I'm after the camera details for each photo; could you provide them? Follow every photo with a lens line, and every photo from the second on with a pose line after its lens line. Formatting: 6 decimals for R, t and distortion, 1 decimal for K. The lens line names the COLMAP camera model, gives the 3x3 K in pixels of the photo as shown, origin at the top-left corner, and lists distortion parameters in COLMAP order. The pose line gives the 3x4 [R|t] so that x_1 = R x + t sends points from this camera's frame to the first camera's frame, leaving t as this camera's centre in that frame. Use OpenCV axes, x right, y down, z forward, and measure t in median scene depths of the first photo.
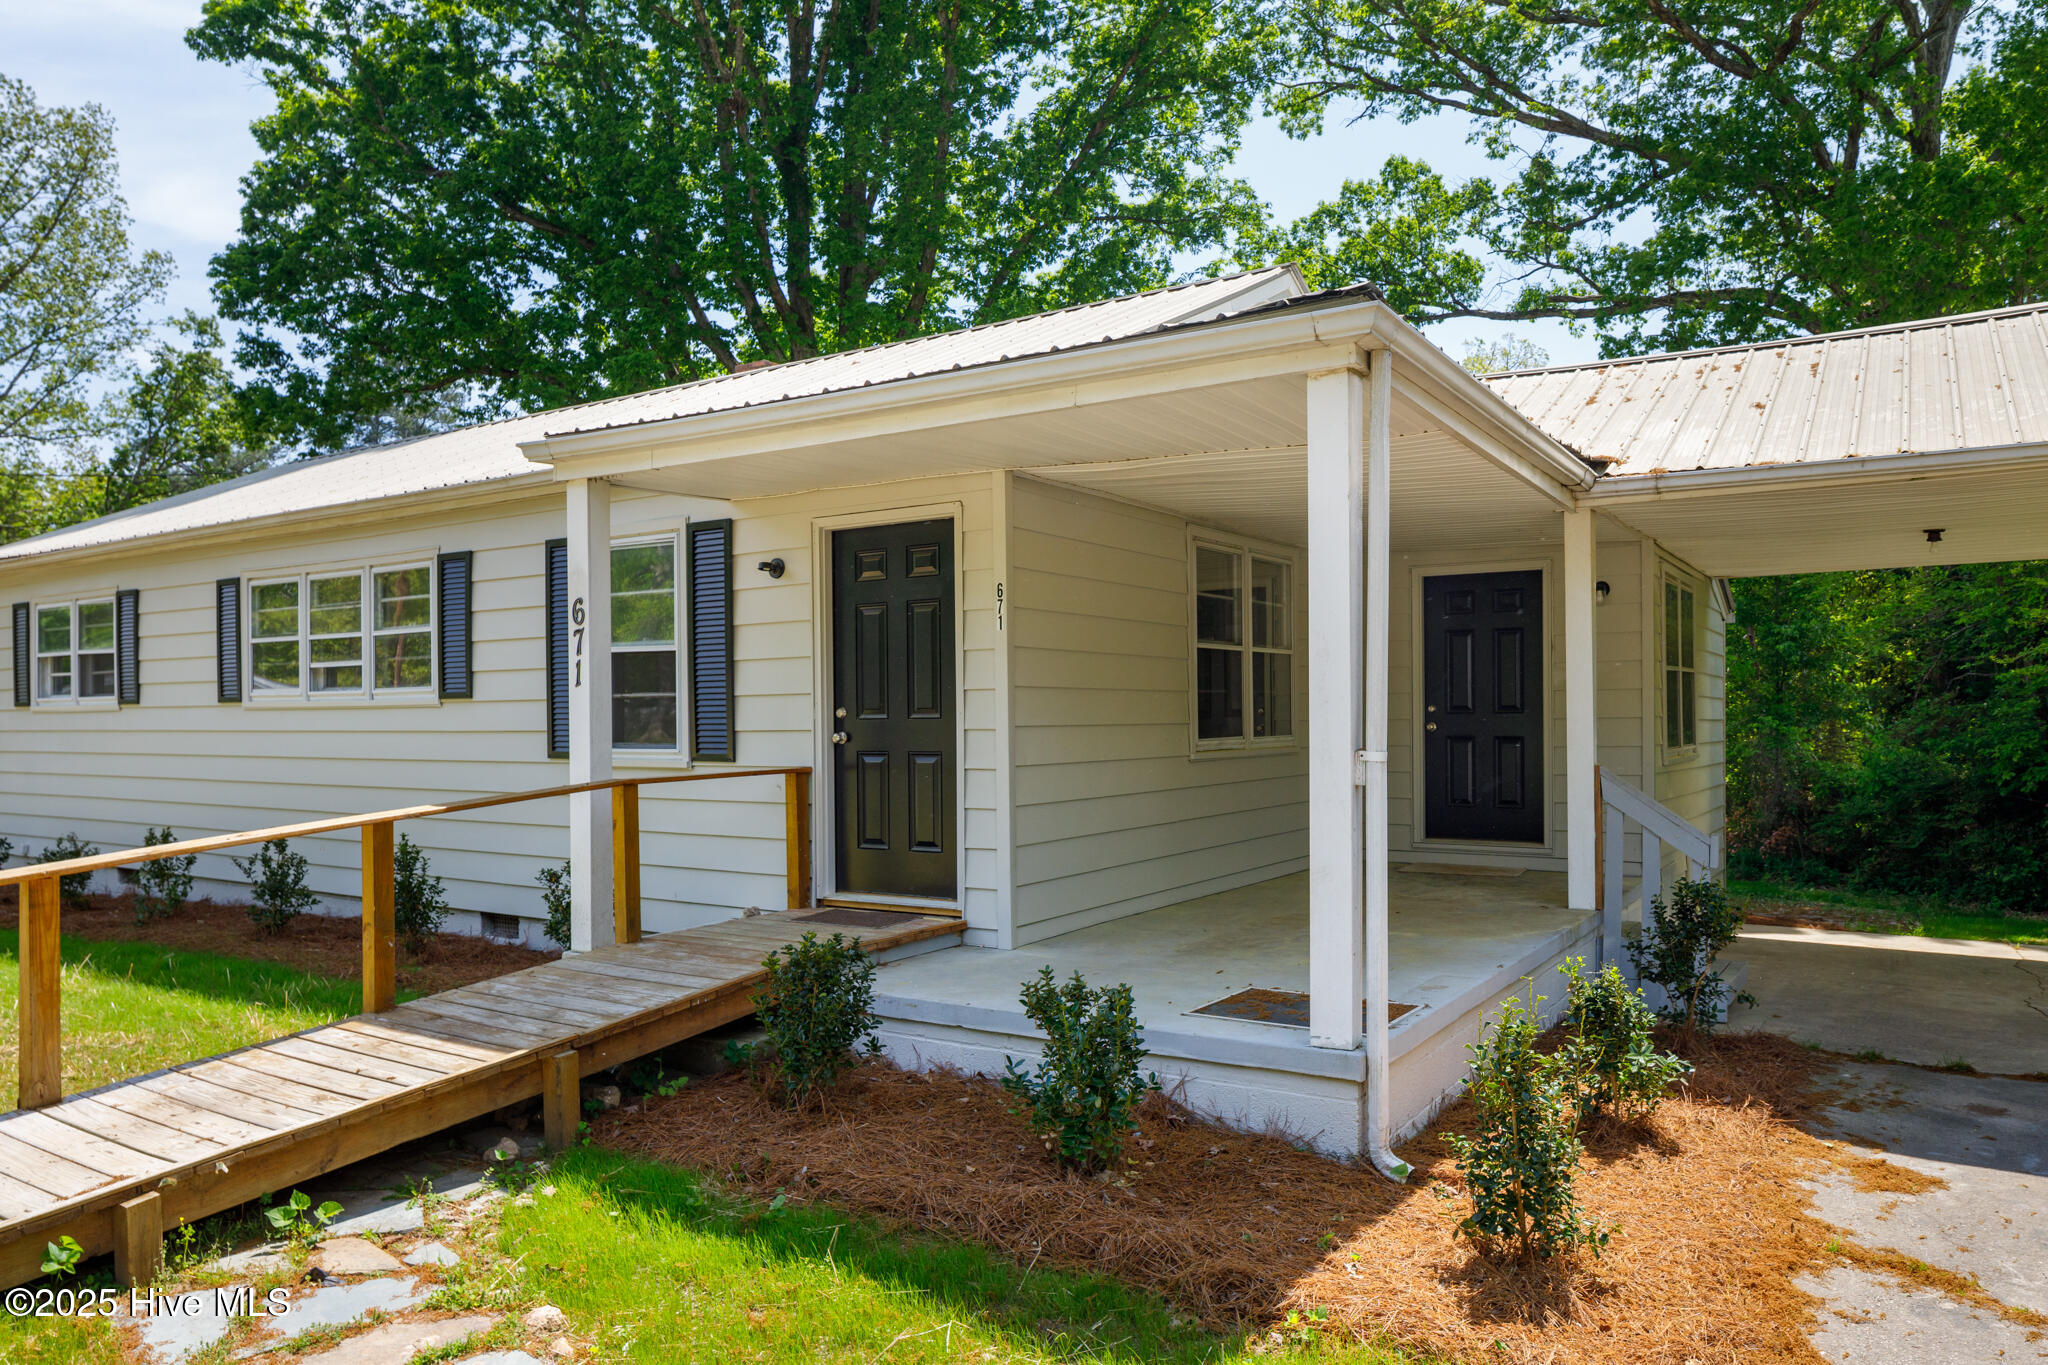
lens RADIAL K [[1341.6, 0, 1036.1], [0, 1341.6, 738.1], [0, 0, 1]] dist [-0.023544, -0.003522]
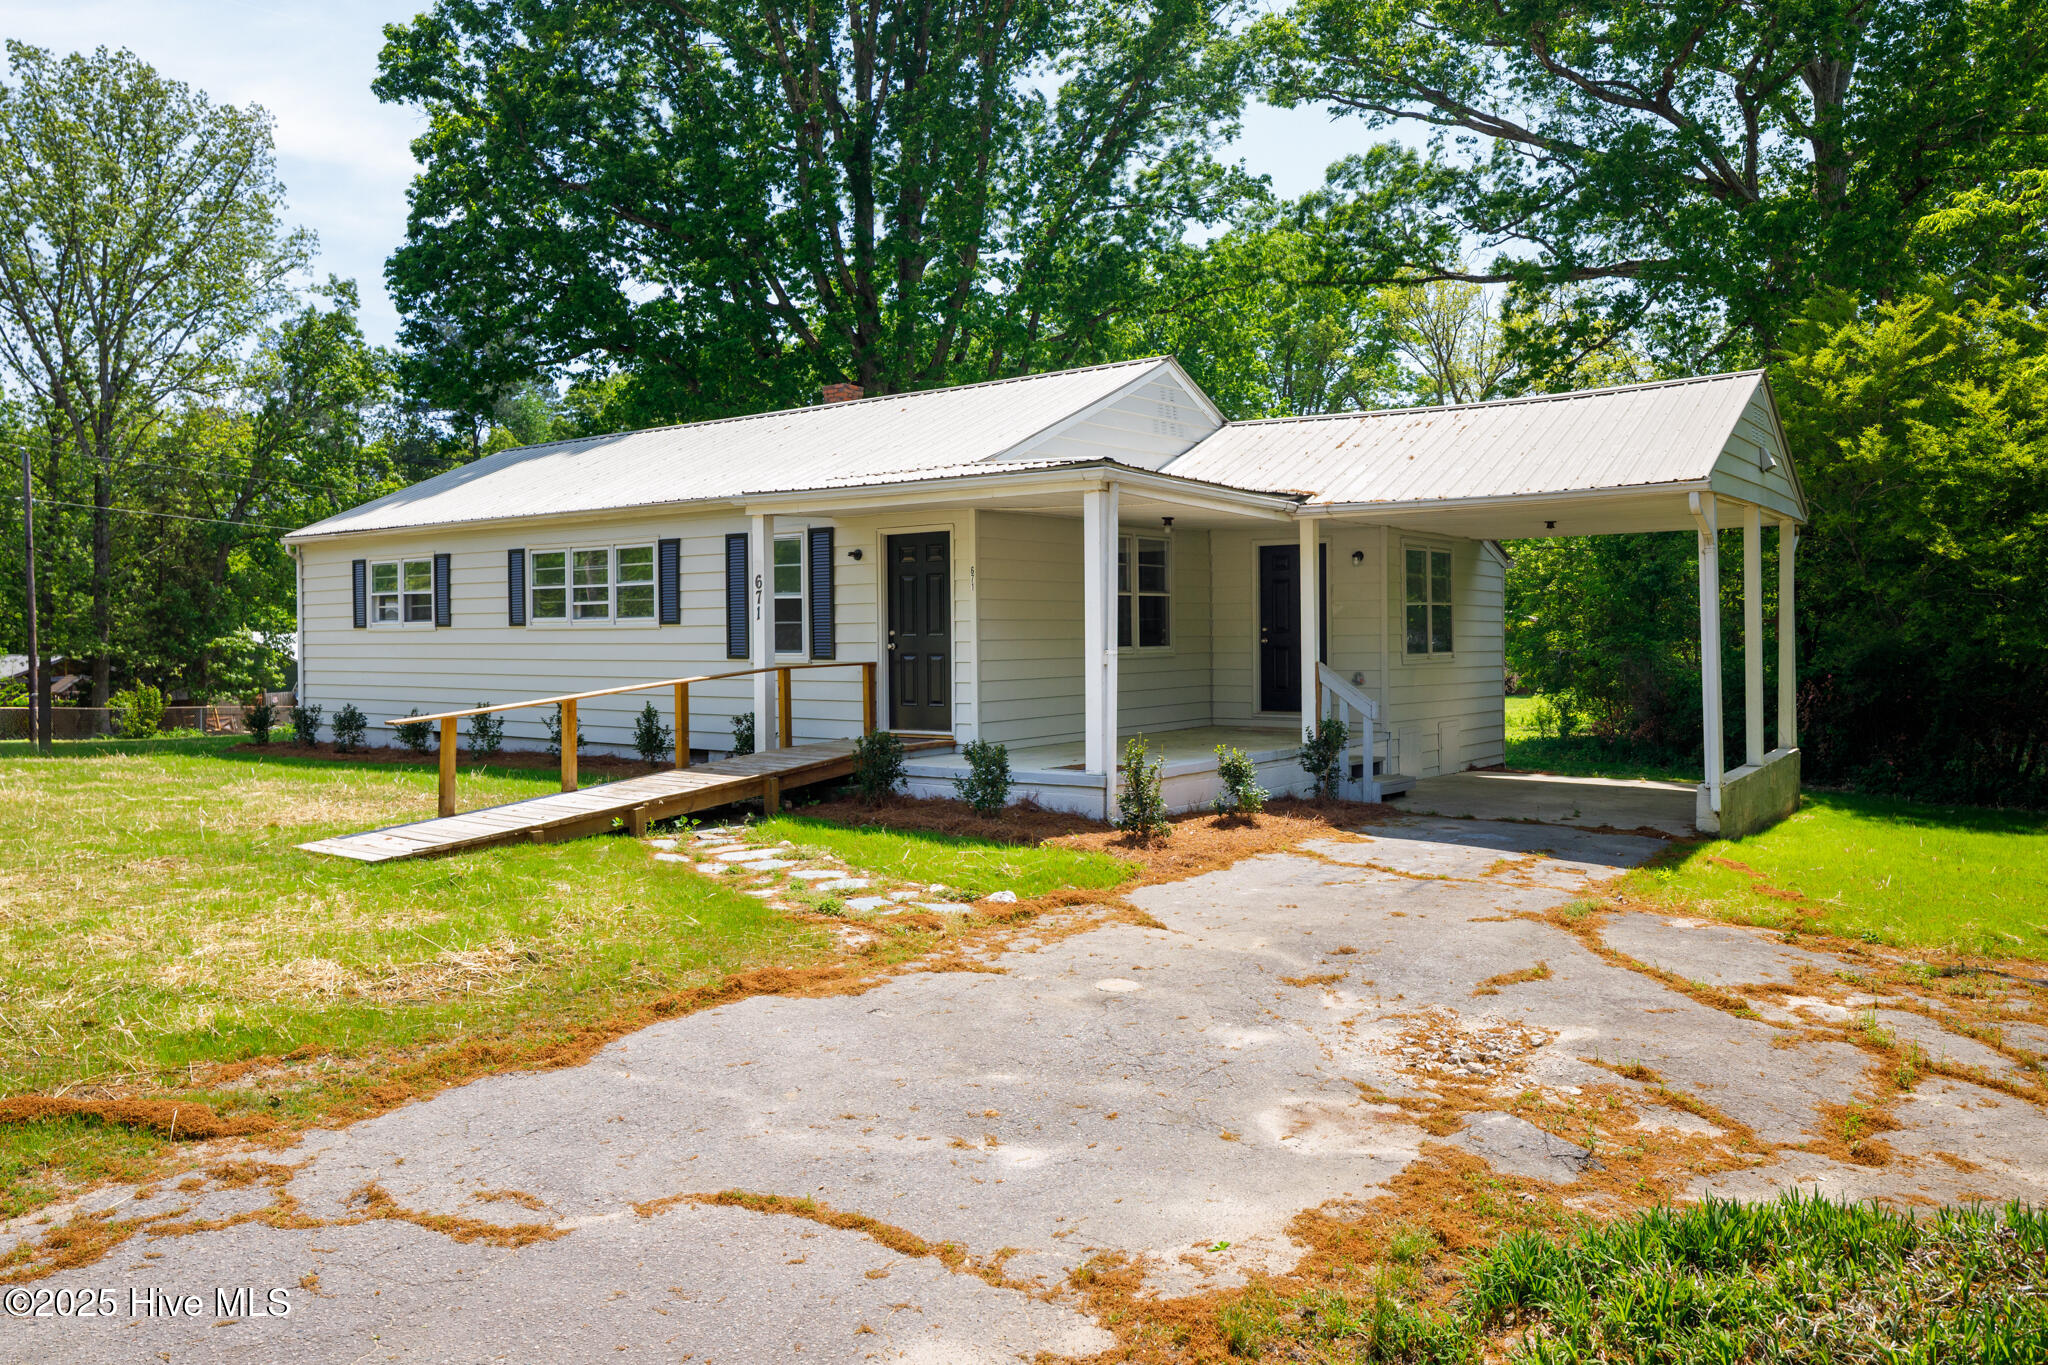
lens RADIAL K [[1341.6, 0, 1023.2], [0, 1341.6, 673.9], [0, 0, 1]] dist [-0.023544, -0.003522]
pose [[0.998521, 0.001304, -0.054356, 0.107789], [-0.000541, 0.999901, 0.014057, 0.009288], [0.054369, -0.014007, 0.998423, -0.666023]]
